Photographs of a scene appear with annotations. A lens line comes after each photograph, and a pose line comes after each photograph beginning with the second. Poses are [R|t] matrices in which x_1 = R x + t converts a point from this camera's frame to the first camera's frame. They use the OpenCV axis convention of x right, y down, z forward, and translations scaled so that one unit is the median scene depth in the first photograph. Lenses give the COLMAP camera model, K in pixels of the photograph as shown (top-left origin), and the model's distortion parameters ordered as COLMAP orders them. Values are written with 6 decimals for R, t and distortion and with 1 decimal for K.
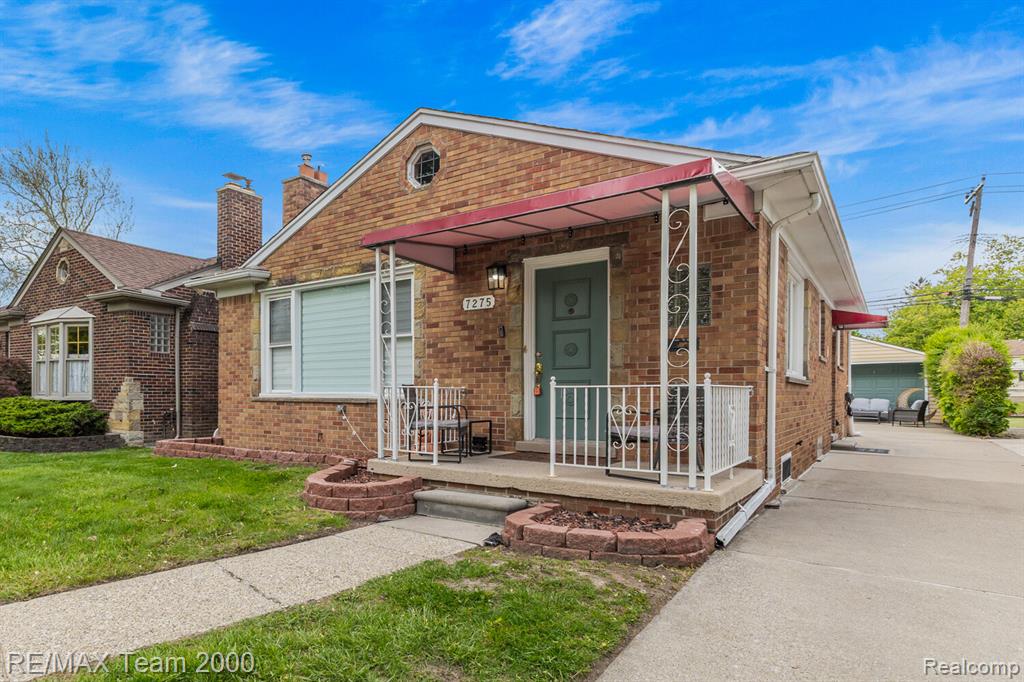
lens RADIAL K [[569.3, 0, 511.5], [0, 569.3, 399.3], [0, 0, 1]] dist [0.001162, -0.000416]
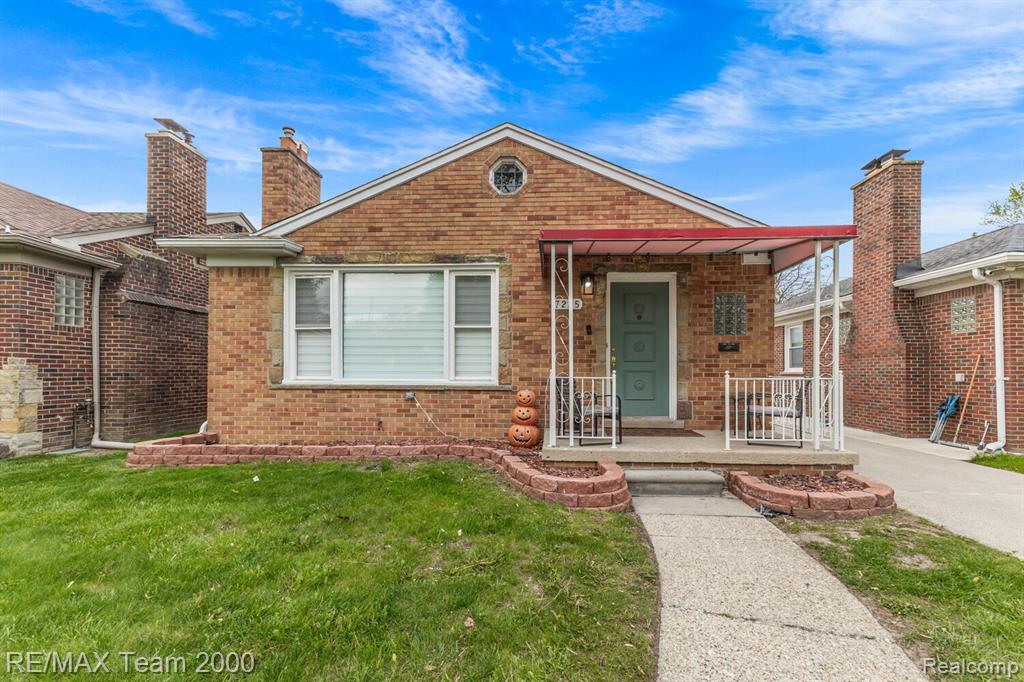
lens RADIAL K [[392.1, 0, 513.3], [0, 392.1, 370.3], [0, 0, 1]] dist [0.007105, 0.000174]
pose [[0.852705, 0.002791, 0.522386, -0.543895], [0.001960, 0.999962, -0.008542, -0.023951], [-0.522389, 0.008308, 0.852667, 0.343626]]
